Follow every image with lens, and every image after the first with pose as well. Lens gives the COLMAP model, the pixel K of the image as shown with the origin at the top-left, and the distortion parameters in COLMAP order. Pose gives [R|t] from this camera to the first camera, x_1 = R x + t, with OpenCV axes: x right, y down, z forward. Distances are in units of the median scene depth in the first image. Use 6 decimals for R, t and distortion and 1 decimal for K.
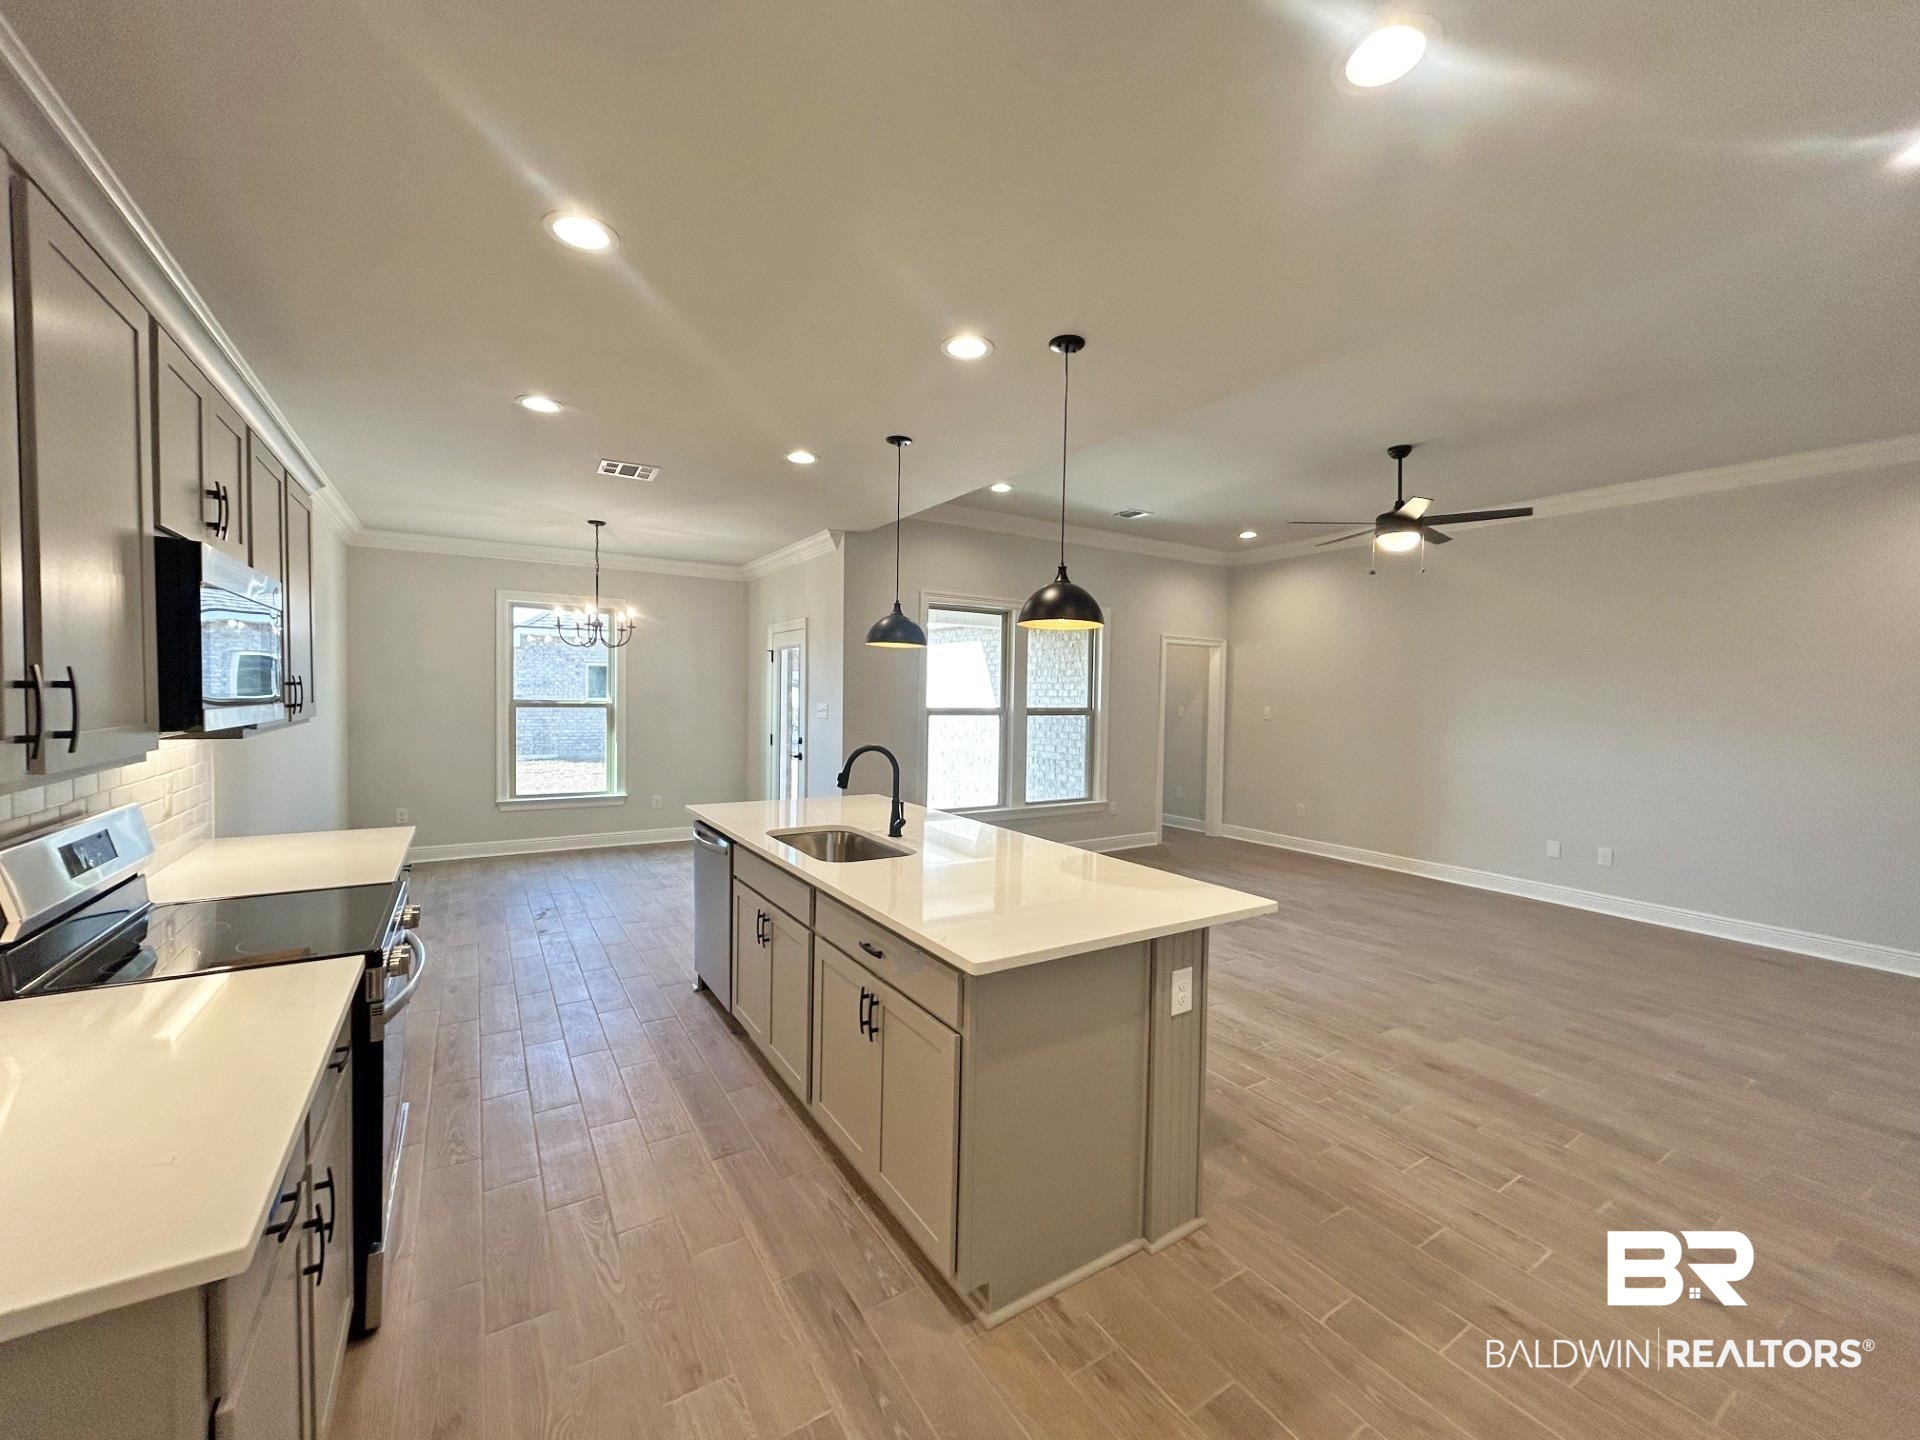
lens RADIAL K [[770.4, 0, 958.8], [0, 770.4, 716.8], [0, 0, 1]] dist [0.000274, -0.000118]
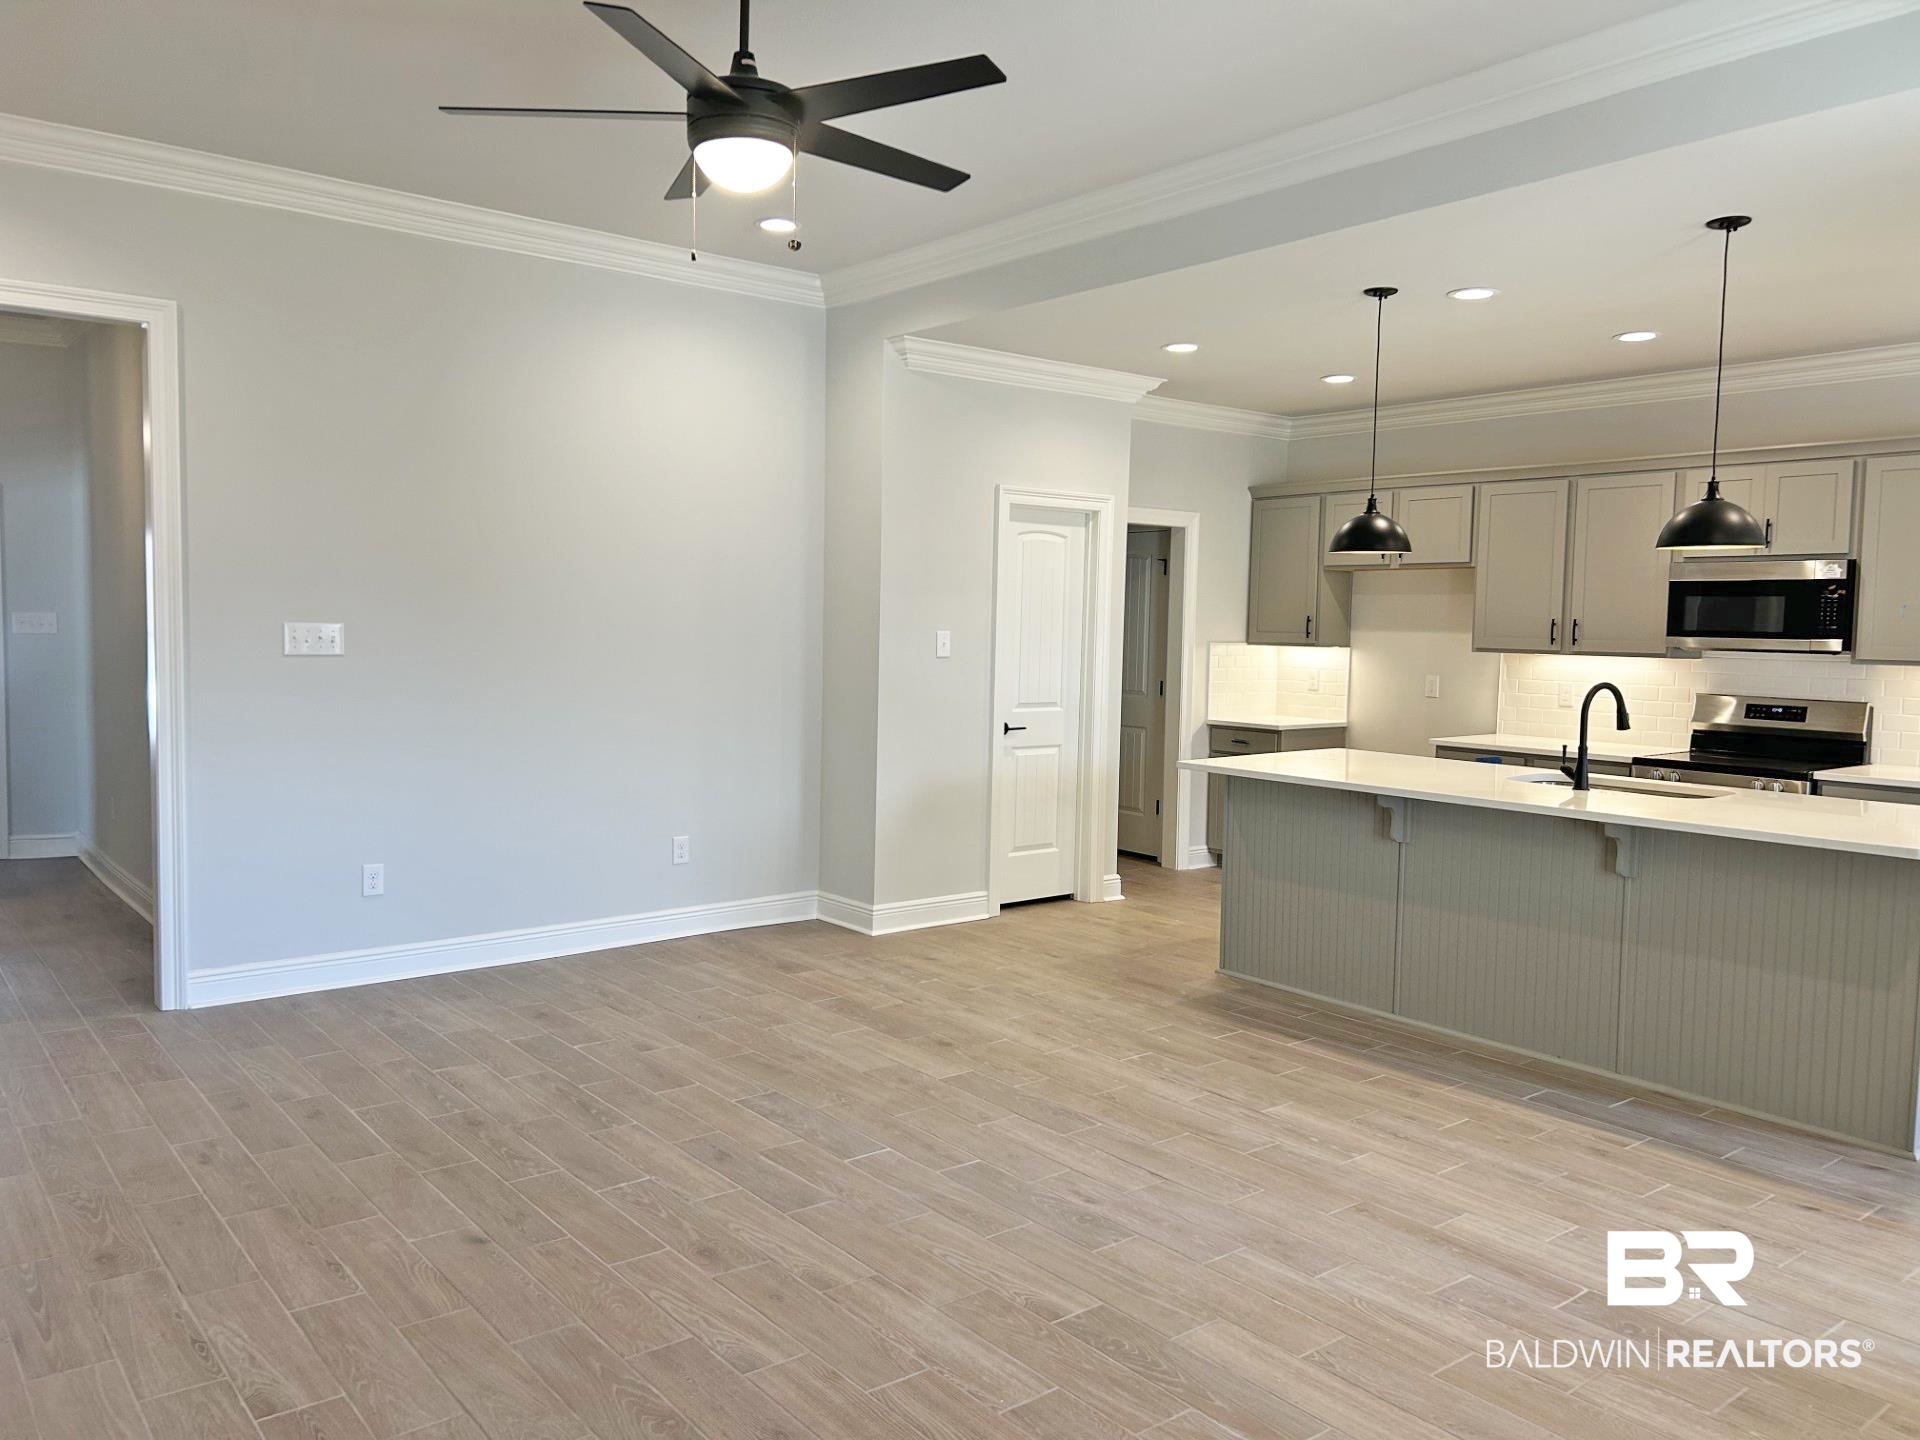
lens RADIAL K [[1435.7, 0, 960.0], [0, 1435.7, 720.0], [0, 0, 1]] dist [0.065257, -0.093983]
pose [[-0.993185, -0.026468, -0.113499, 0.483639], [-0.037935, 0.994255, 0.100093, -0.034960], [0.110198, 0.103716, -0.988483, 1.547863]]
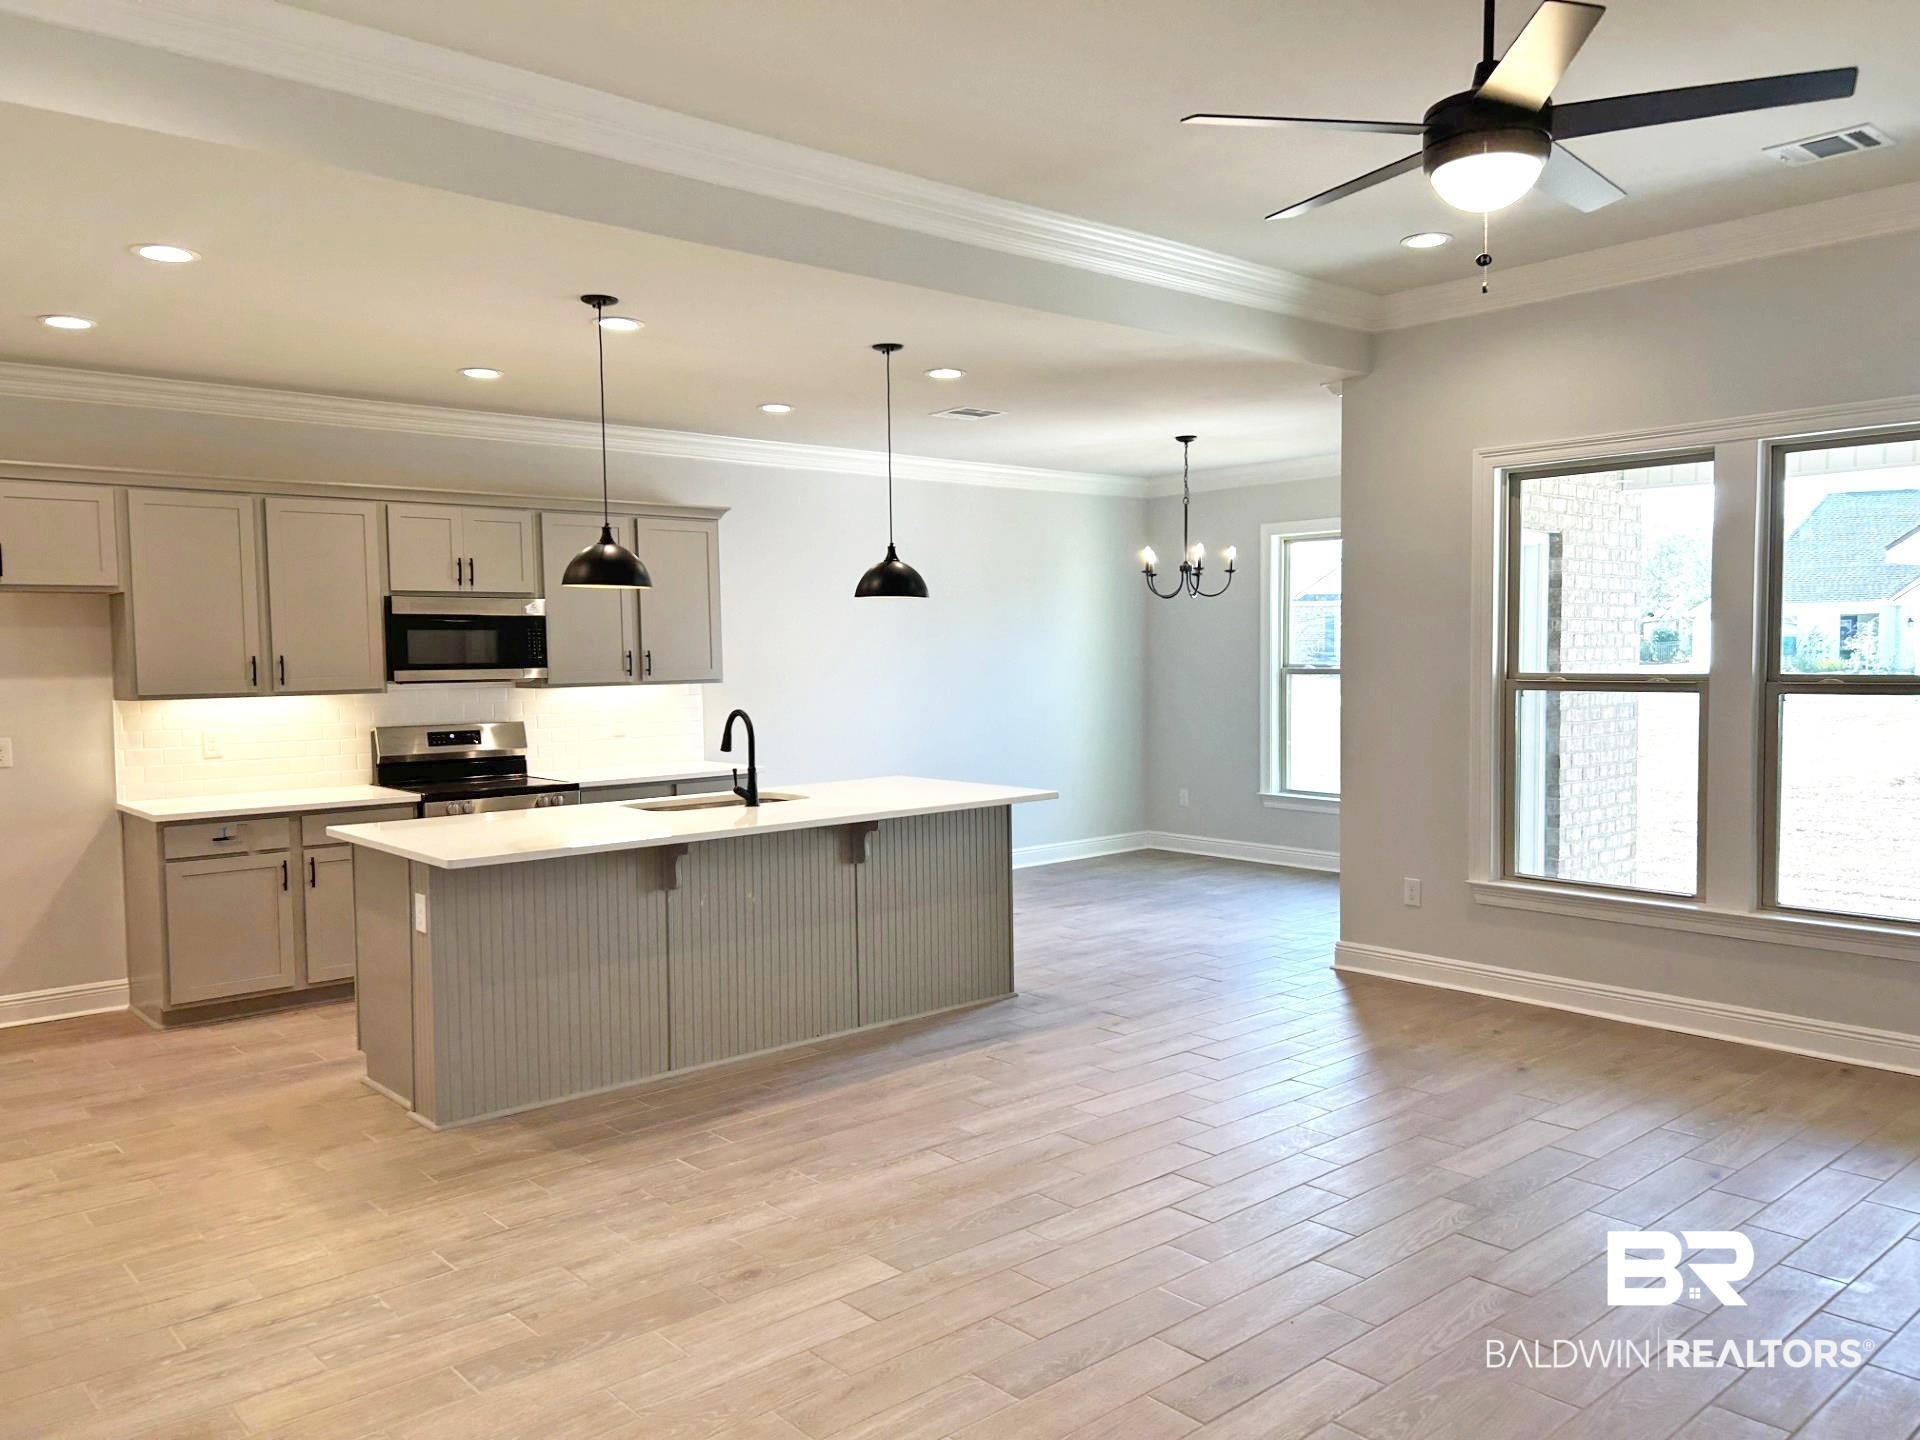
lens RADIAL K [[1444.5, 0, 960.0], [0, 1444.5, 720.0], [0, 0, 1]] dist [0.003705, -0.002242]
pose [[0.162523, 0.031156, -0.986213, 1.059353], [-0.015231, 0.999461, 0.029065, -0.004387], [0.986587, 0.010298, 0.162910, 0.597283]]
